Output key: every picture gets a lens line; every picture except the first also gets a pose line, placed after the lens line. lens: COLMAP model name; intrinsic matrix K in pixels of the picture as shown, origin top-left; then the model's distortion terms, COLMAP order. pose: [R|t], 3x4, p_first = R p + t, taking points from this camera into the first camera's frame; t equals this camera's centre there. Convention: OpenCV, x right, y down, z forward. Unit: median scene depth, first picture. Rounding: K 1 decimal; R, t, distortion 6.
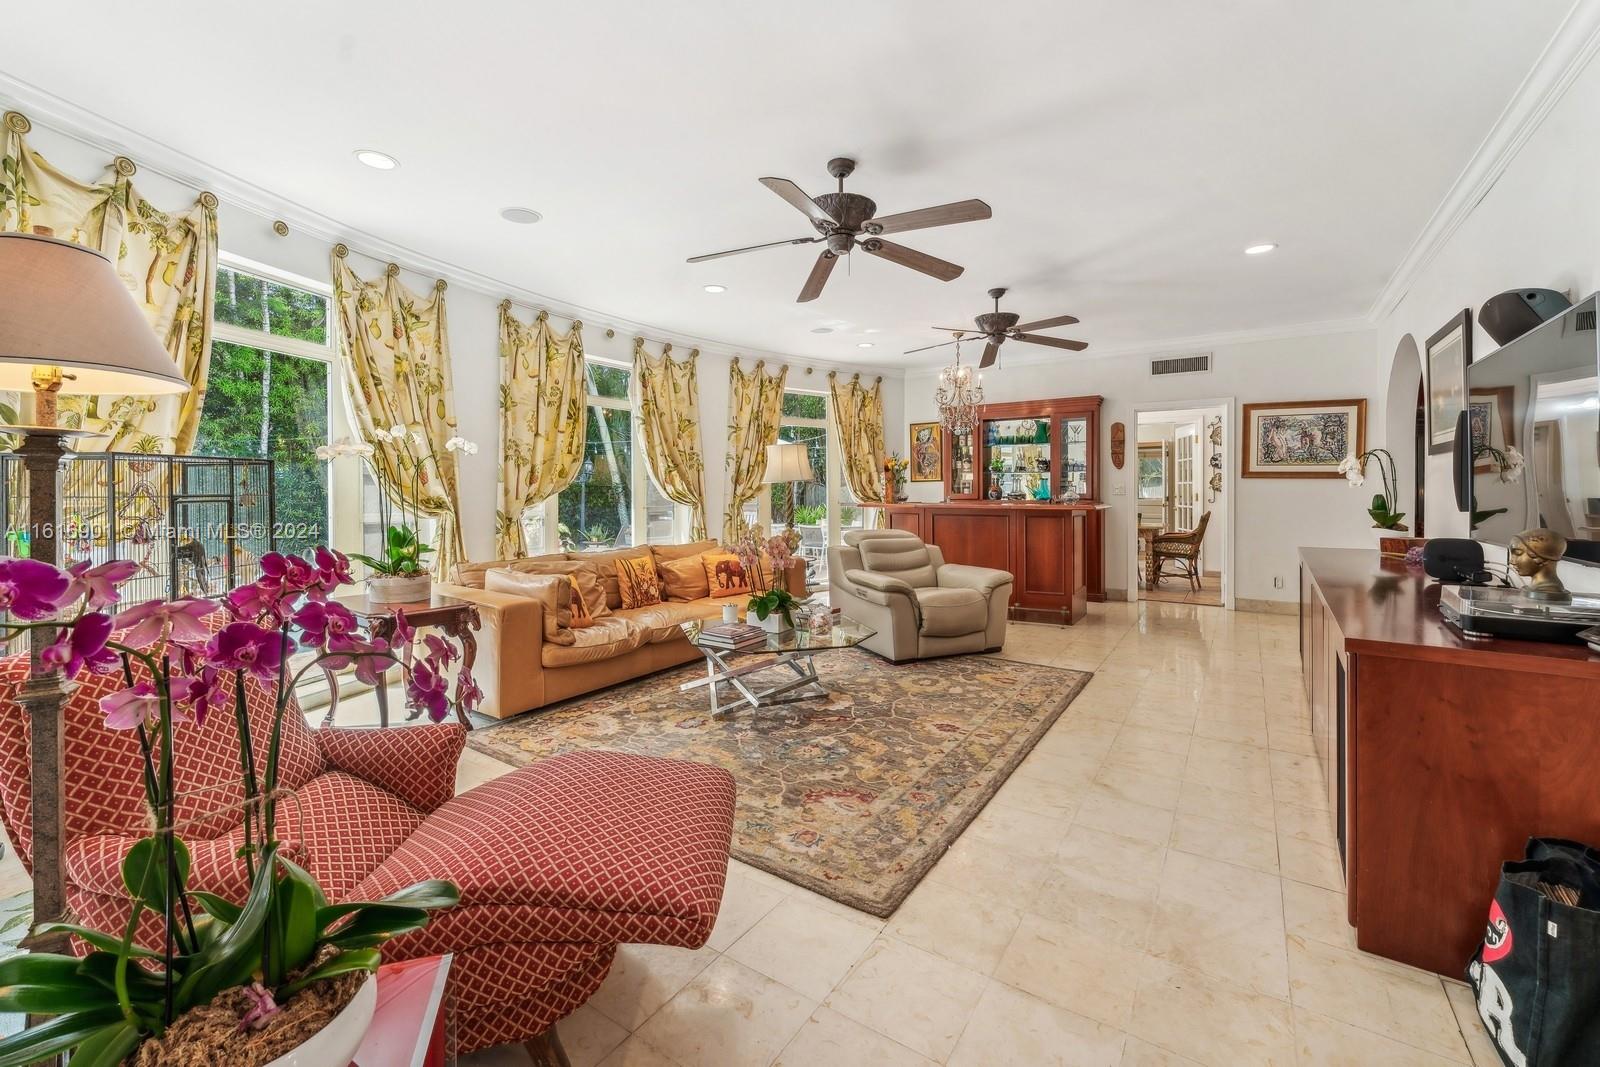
lens RADIAL K [[645.2, 0, 800.0], [0, 645.2, 531.8], [0, 0, 1]] dist [0.000109, 0.000006]
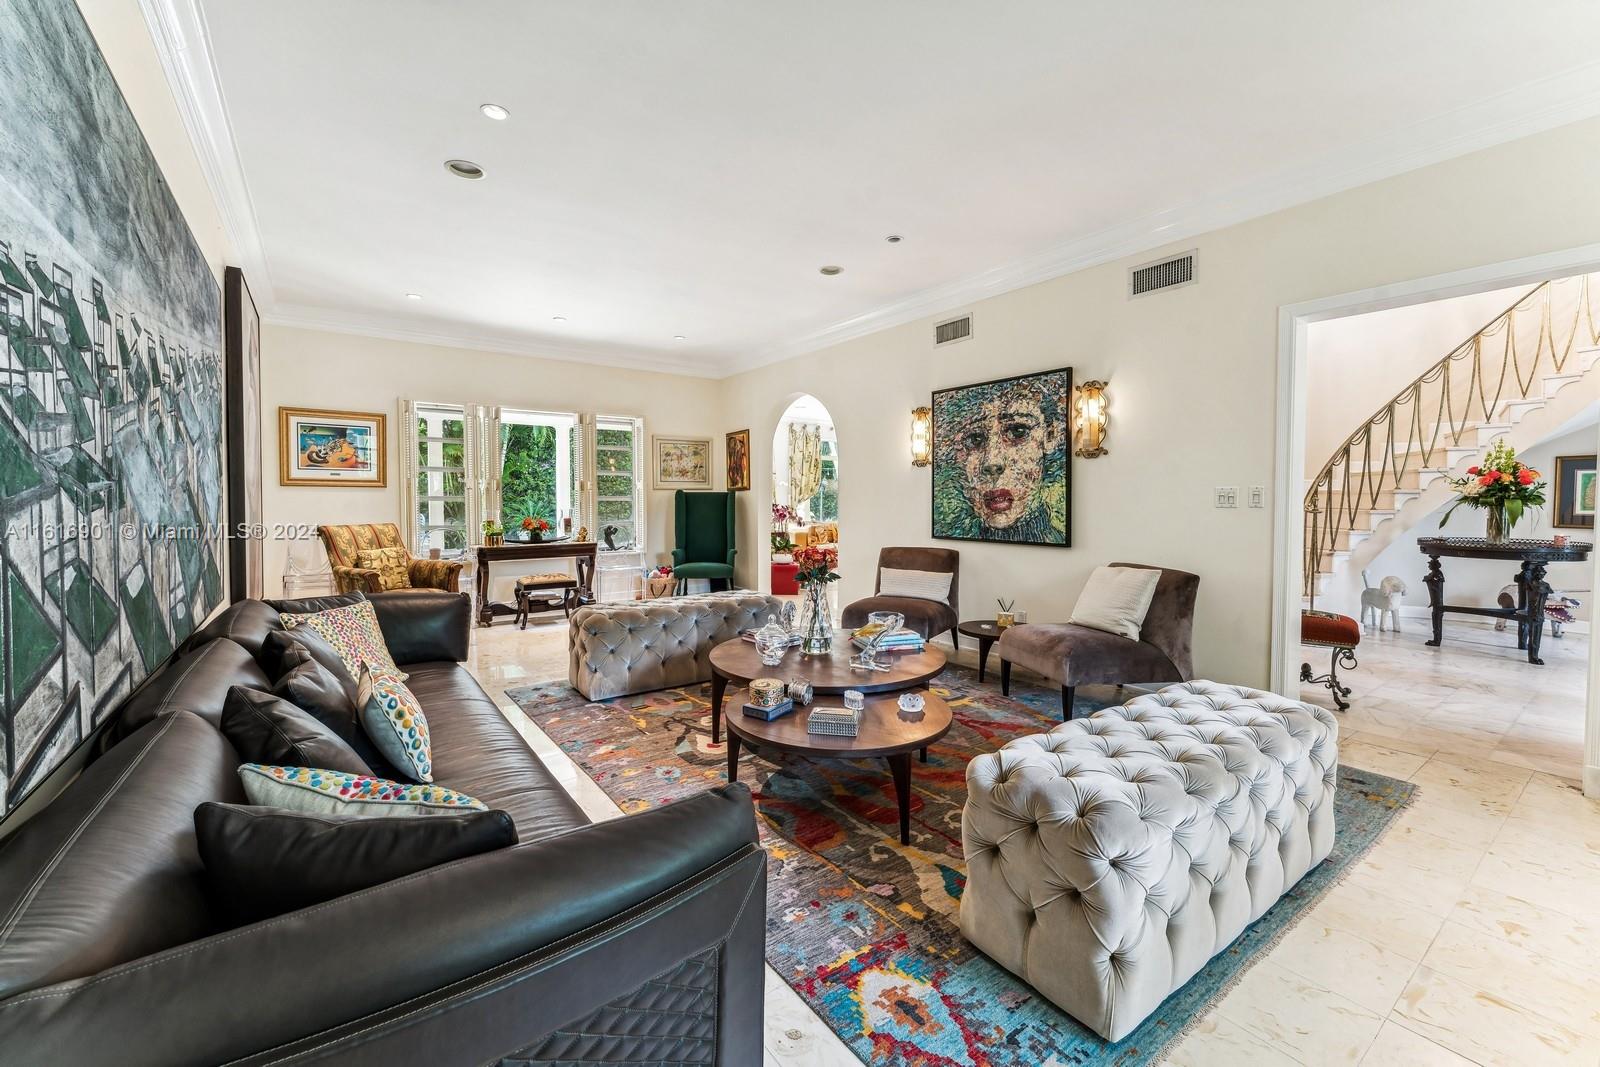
lens RADIAL K [[645.2, 0, 799.7], [0, 645.2, 526.9], [0, 0, 1]] dist [0.000109, 0.000006]
pose [[0.934094, 0.010848, -0.356862, 0.483771], [-0.003944, 0.999791, 0.020068, 0.000551], [0.357005, -0.017338, 0.933942, -1.363057]]
